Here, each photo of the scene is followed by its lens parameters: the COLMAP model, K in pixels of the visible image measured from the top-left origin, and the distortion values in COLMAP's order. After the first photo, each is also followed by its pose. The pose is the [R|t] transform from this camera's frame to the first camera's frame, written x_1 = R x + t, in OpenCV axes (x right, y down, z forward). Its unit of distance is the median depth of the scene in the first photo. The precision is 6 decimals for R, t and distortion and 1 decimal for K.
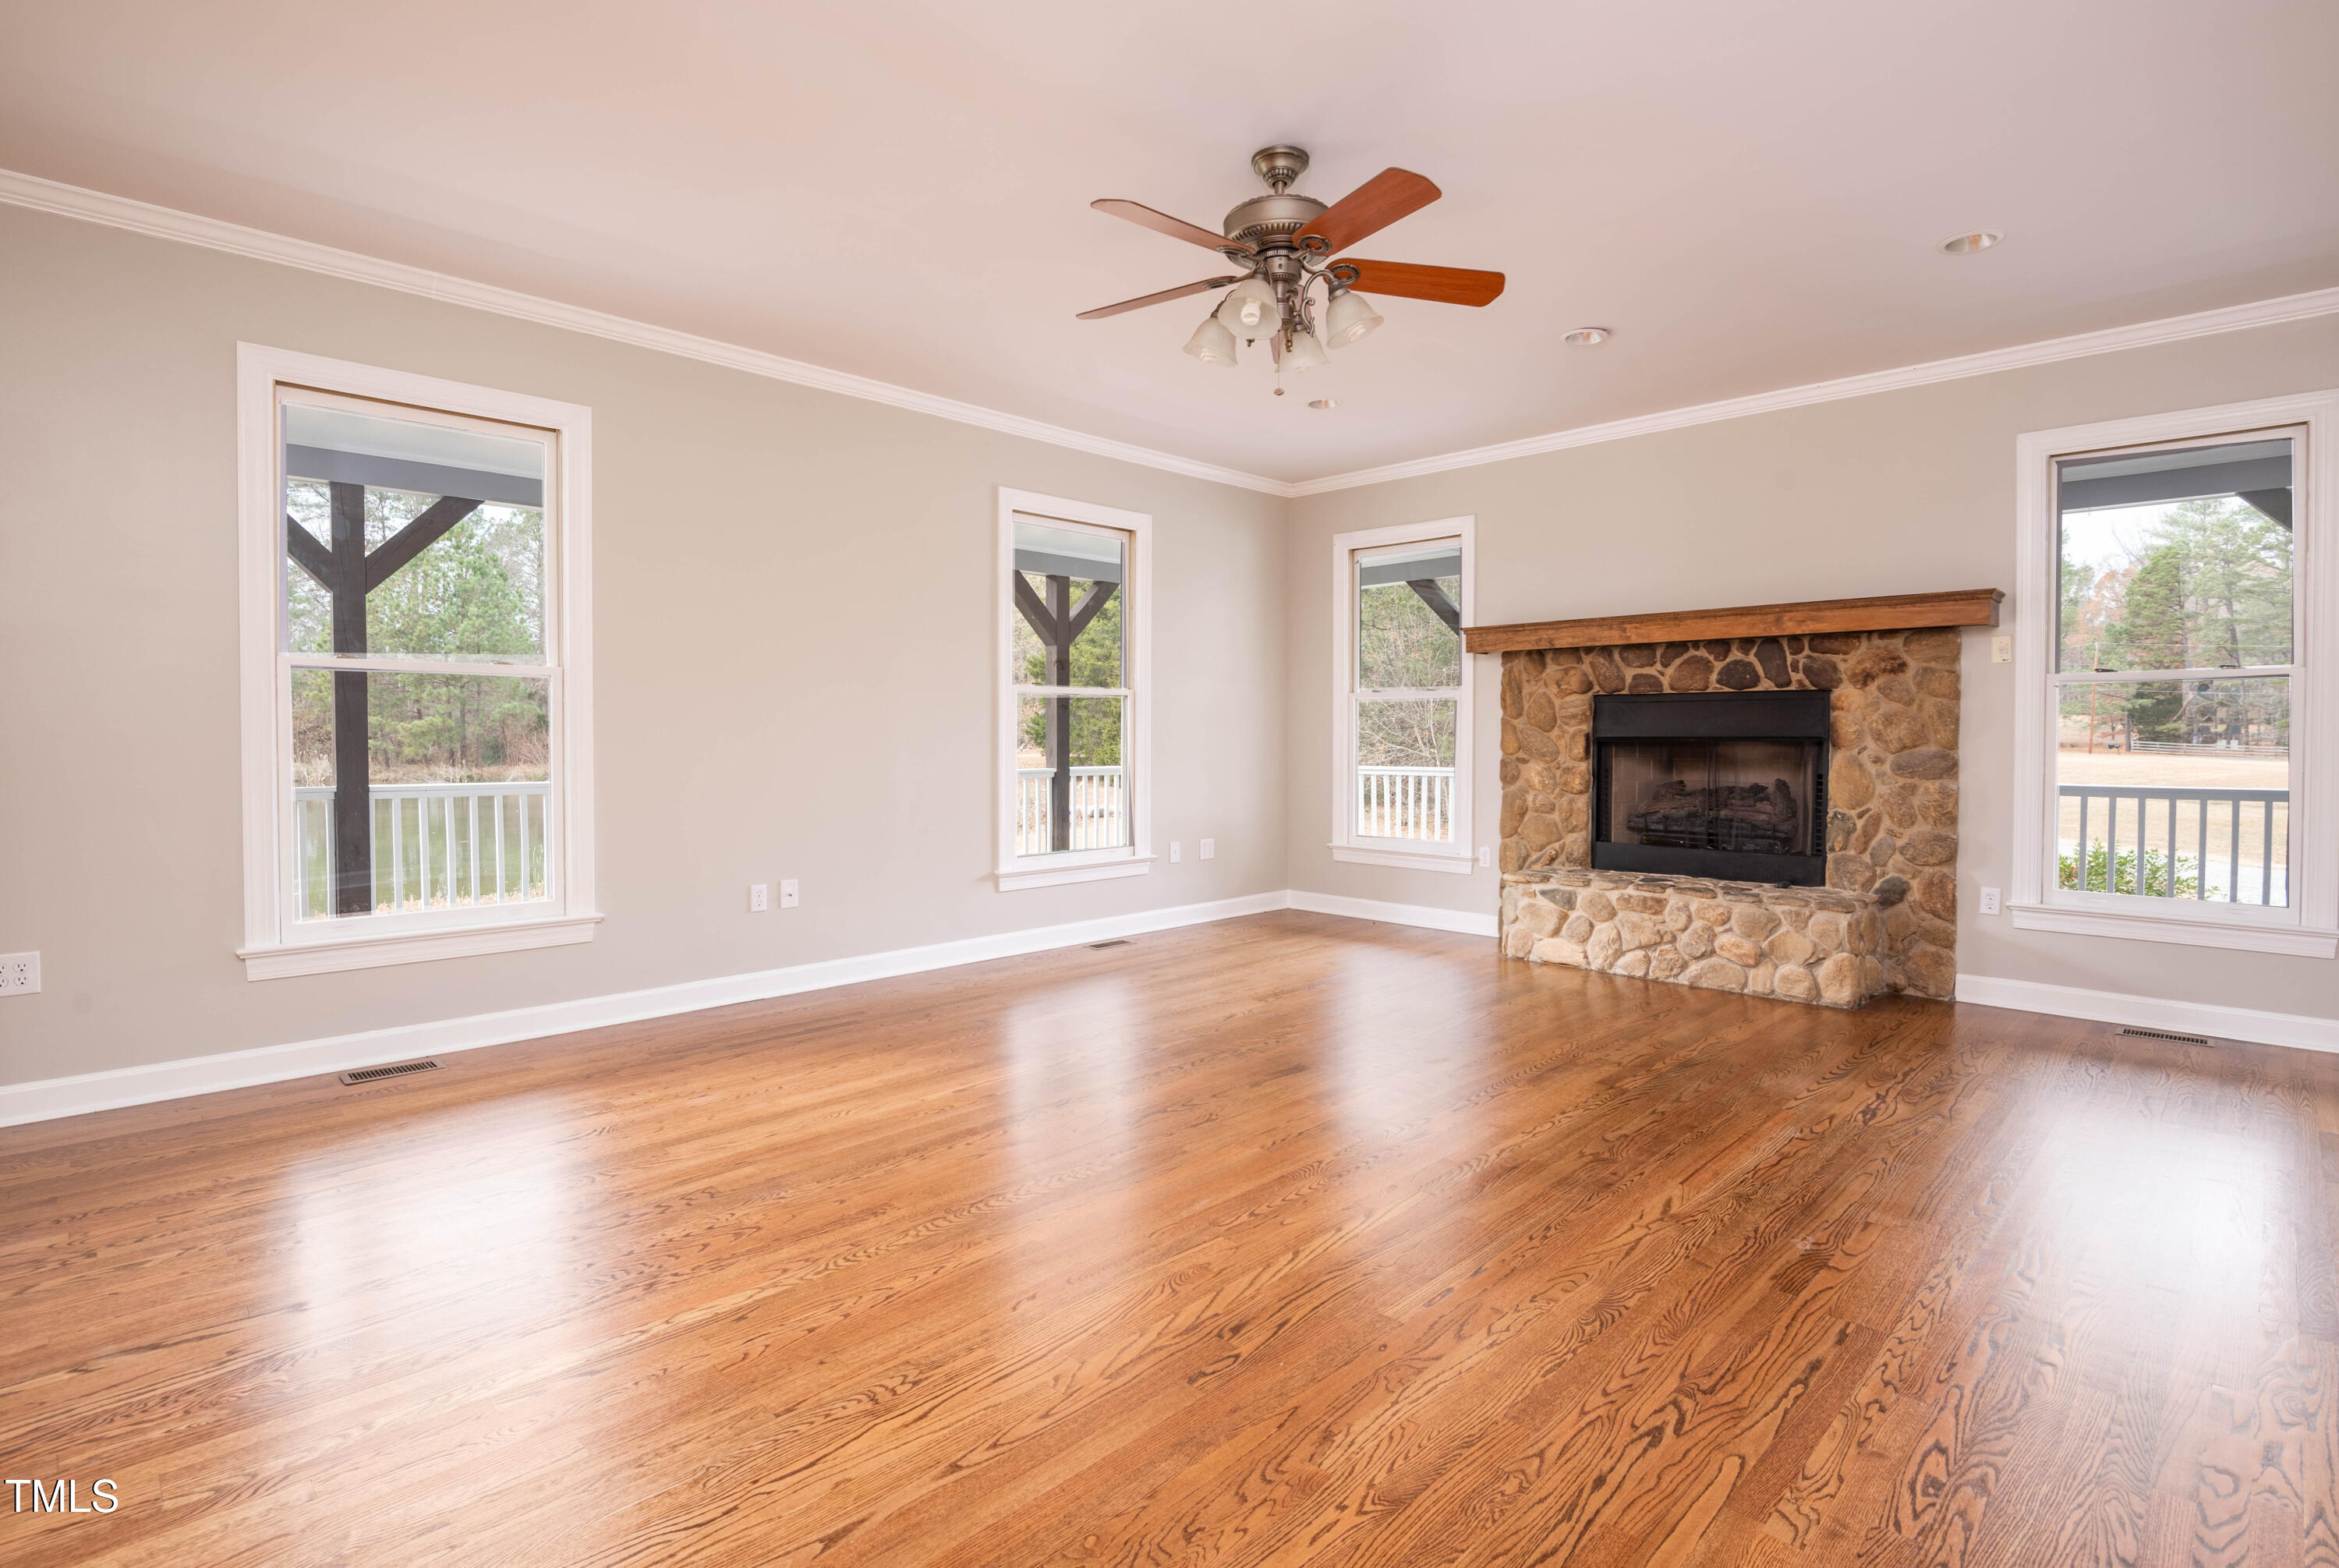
lens RADIAL K [[1122.0, 0, 1170.6], [0, 1122.0, 752.8], [0, 0, 1]] dist [-0.019870, -0.000278]
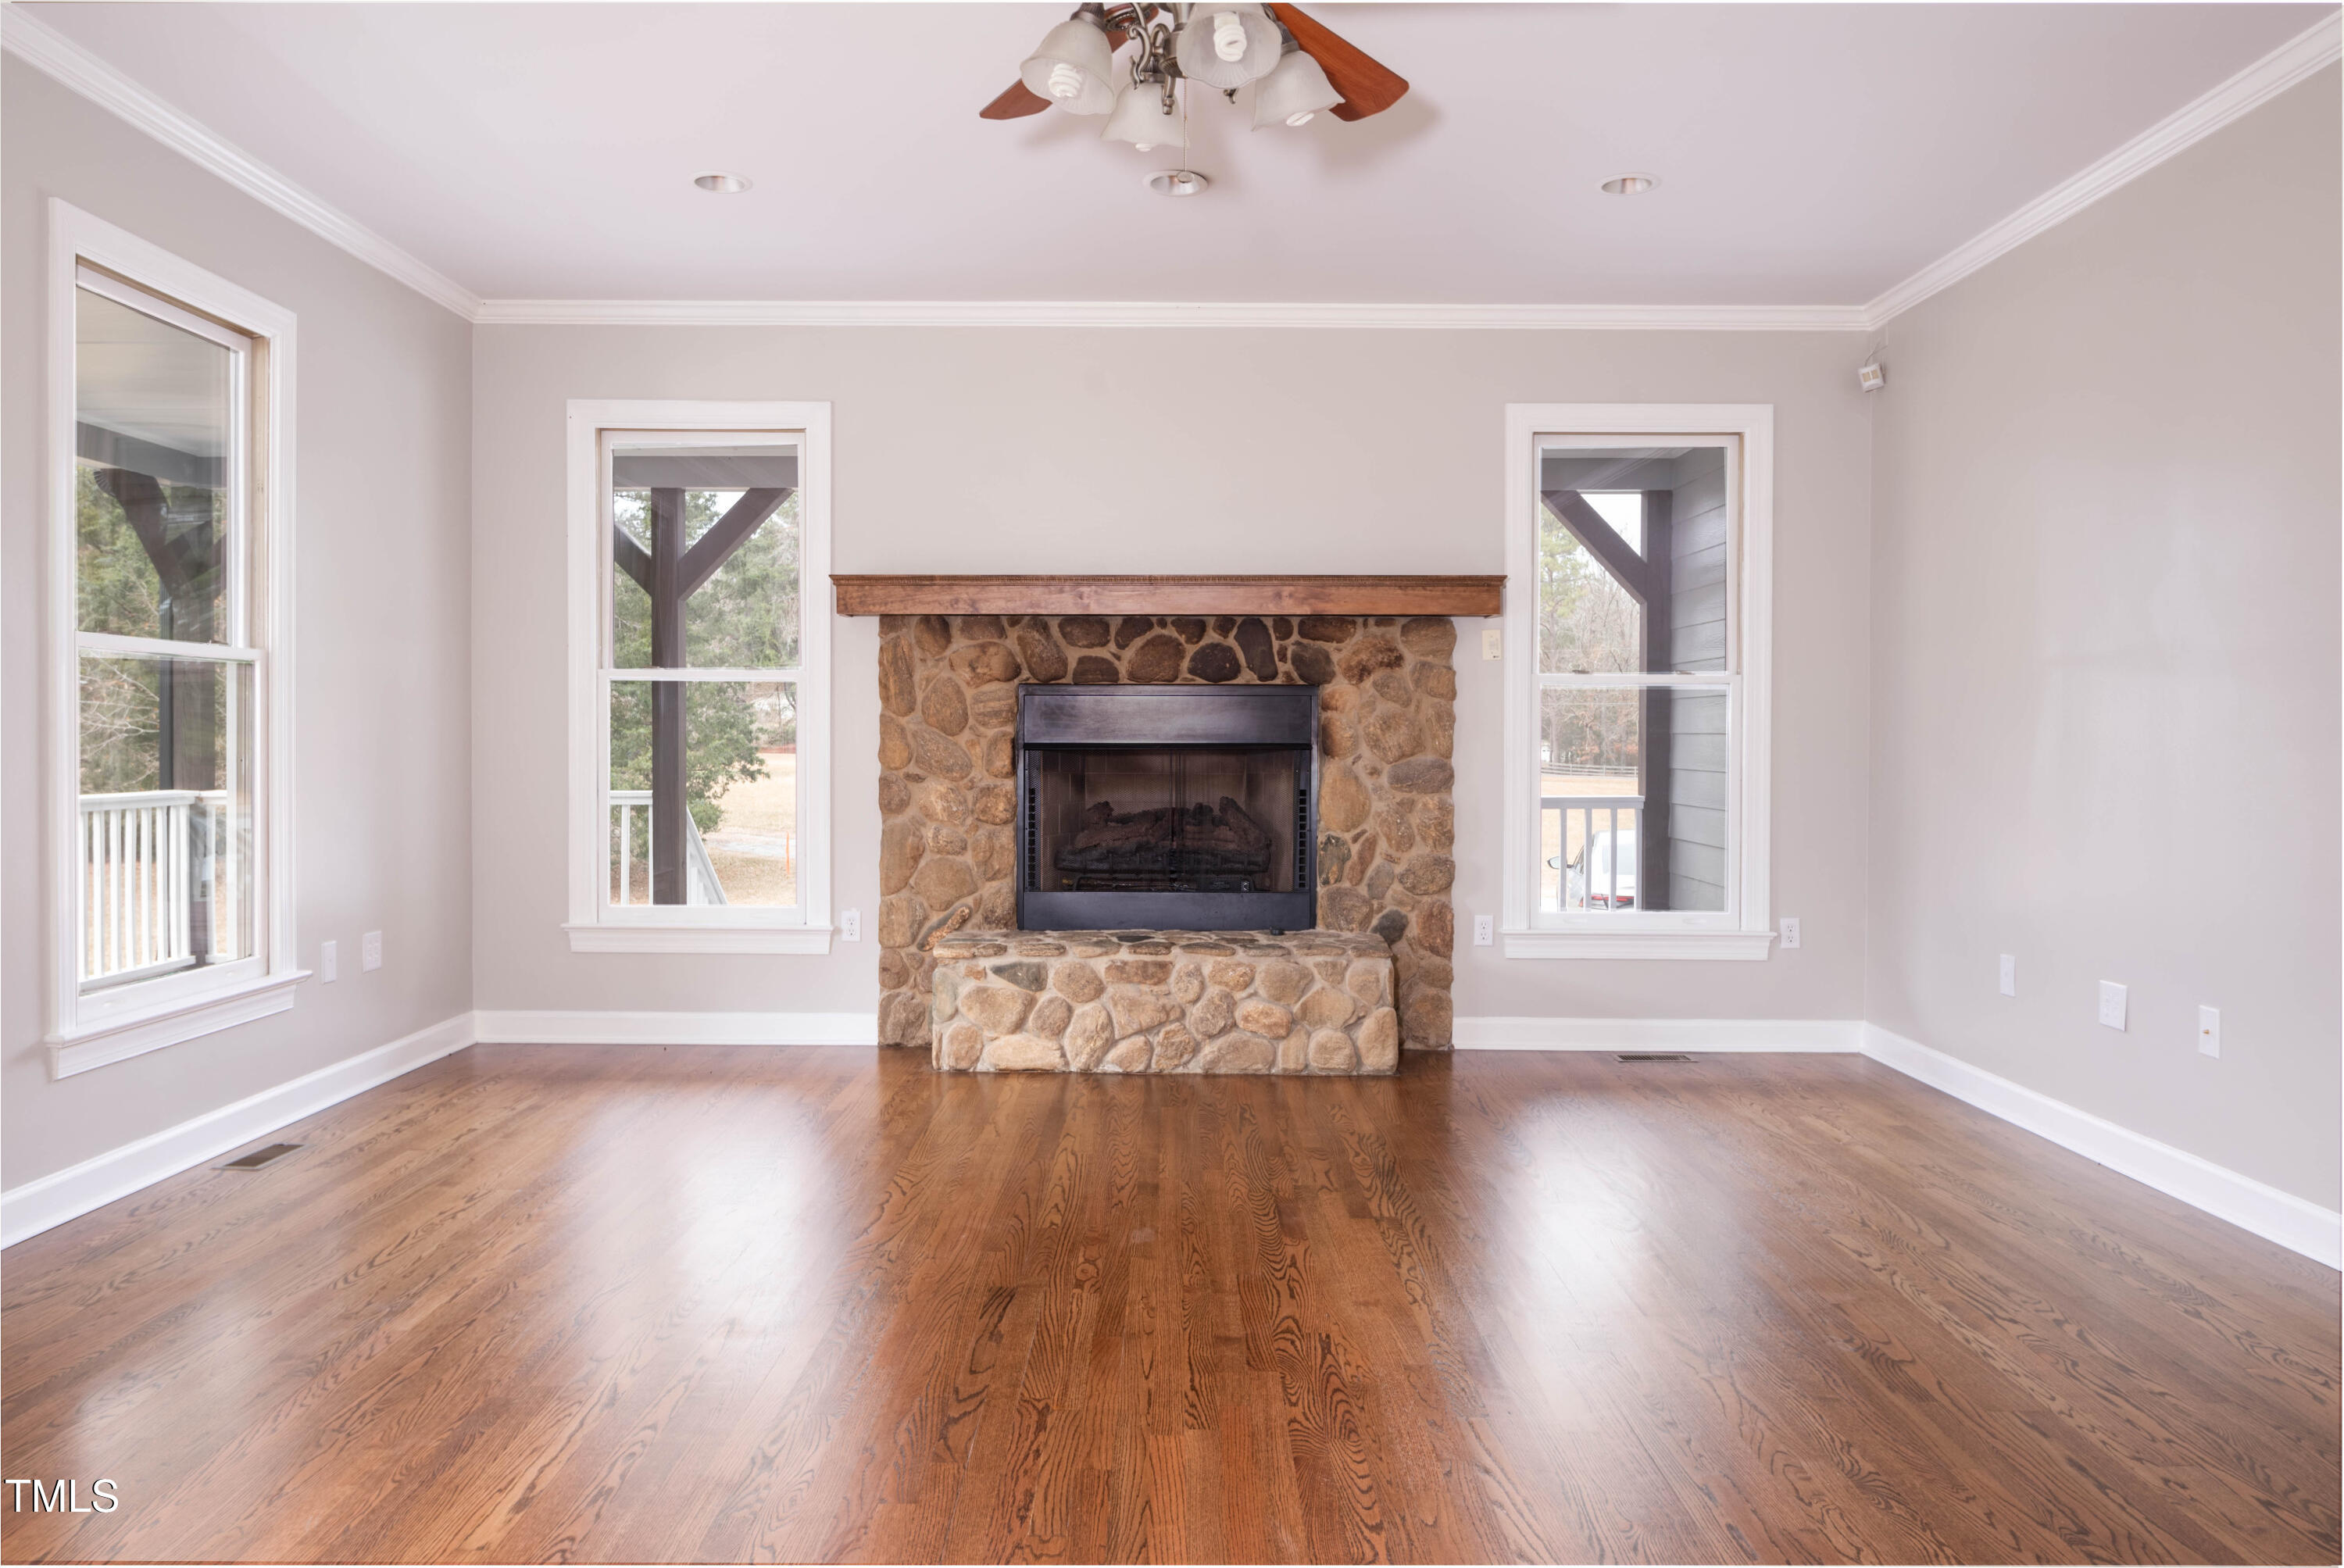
lens RADIAL K [[1651.6, 0, 1168.2], [0, 1651.6, 758.7], [0, 0, 1]] dist [-0.001677, -0.007619]
pose [[0.715709, -0.007465, 0.698359, -0.327108], [0.008304, 0.999963, 0.002179, -0.006631], [-0.698349, 0.004240, 0.715744, 0.219092]]
